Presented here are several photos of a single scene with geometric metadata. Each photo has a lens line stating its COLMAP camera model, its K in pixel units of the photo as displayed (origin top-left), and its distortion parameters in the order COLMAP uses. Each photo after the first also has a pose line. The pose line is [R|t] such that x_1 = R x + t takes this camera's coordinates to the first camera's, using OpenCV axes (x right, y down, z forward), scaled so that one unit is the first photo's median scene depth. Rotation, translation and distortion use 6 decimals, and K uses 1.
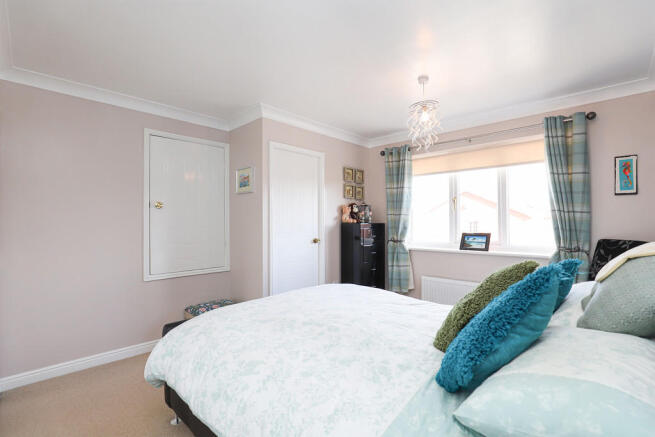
lens RADIAL K [[303.2, 0, 327.5], [0, 303.2, 218.5], [0, 0, 1]] dist [-0.001258, -0.000135]
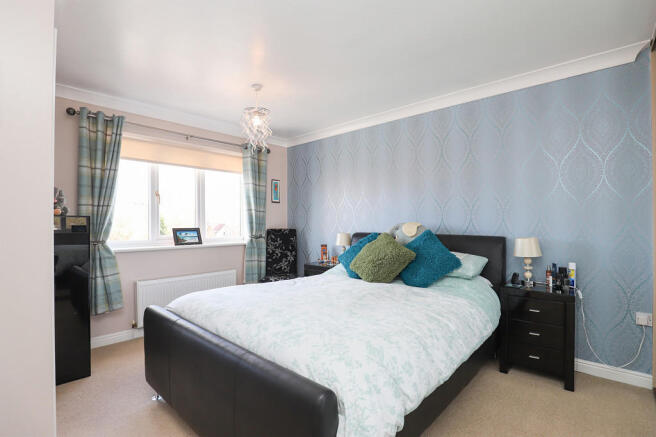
lens RADIAL K [[309.6, 0, 335.1], [0, 309.6, 223.2], [0, 0, 1]] dist [-0.017595, -0.000290]
pose [[-0.001871, 0.003558, 0.999992, -0.570022], [-0.007021, 0.999969, -0.003571, 0.031410], [-0.999974, -0.007028, -0.001846, 0.498241]]
